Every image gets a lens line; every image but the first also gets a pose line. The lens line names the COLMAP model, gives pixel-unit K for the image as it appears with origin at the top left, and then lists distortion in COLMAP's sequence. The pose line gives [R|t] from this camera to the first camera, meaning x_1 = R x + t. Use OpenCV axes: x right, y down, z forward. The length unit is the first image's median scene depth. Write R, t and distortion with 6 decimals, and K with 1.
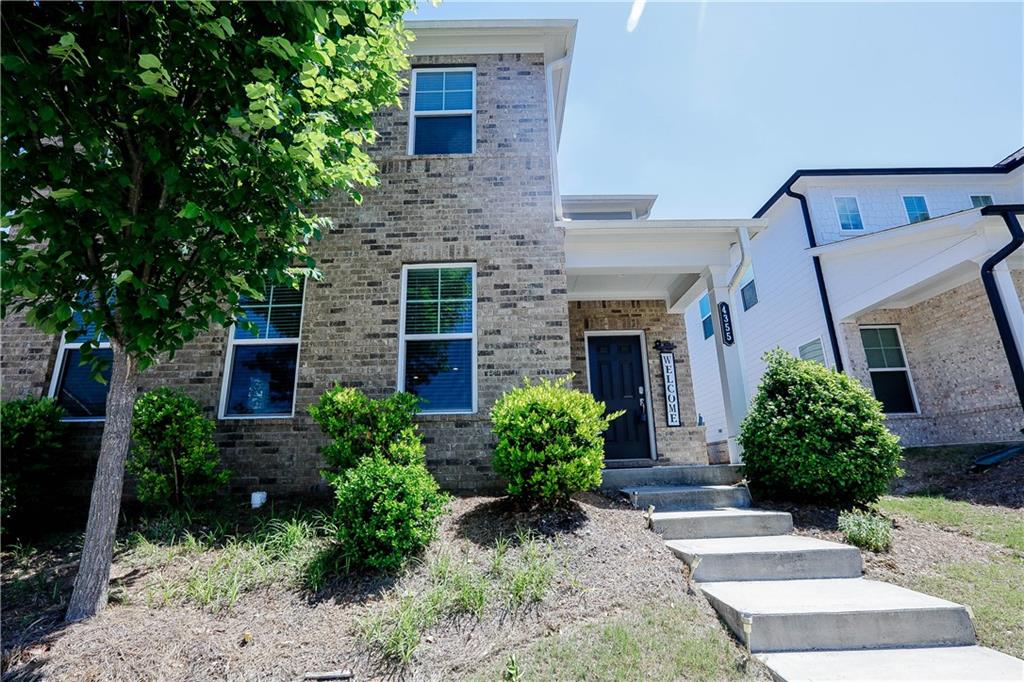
lens RADIAL K [[466.5, 0, 514.1], [0, 466.5, 343.0], [0, 0, 1]] dist [-0.043735, 0.012484]
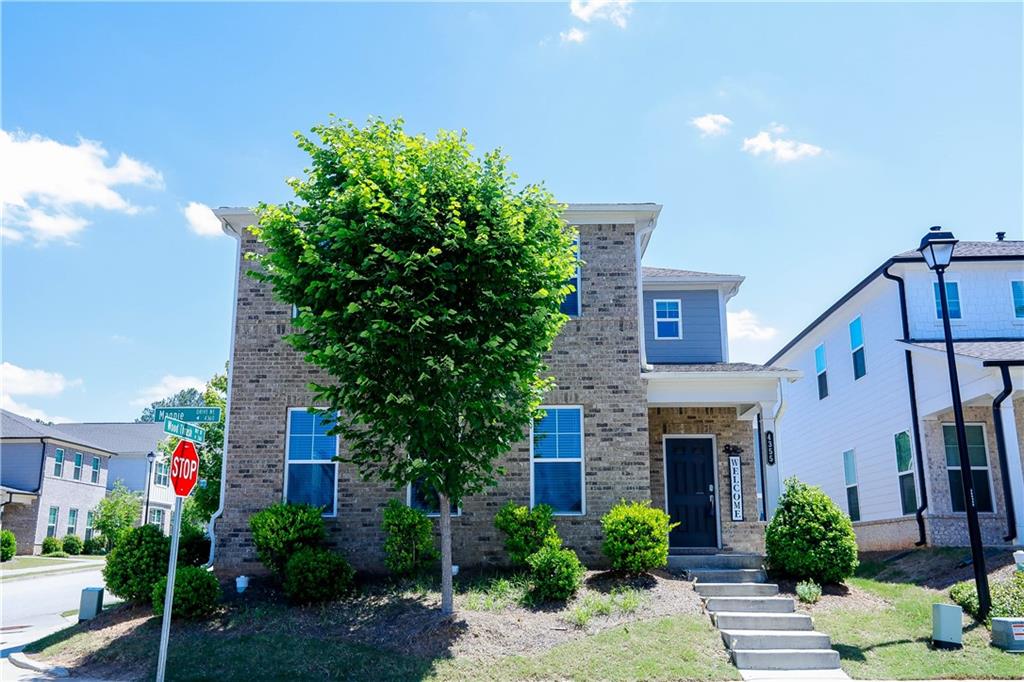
lens RADIAL K [[966.4, 0, 515.0], [0, 966.4, 338.7], [0, 0, 1]] dist [0.042618, 0.000000]
pose [[0.999659, 0.017683, -0.019191, -0.241654], [-0.016721, 0.998649, 0.049205, -0.529615], [0.020035, -0.048867, 0.998604, -1.944203]]
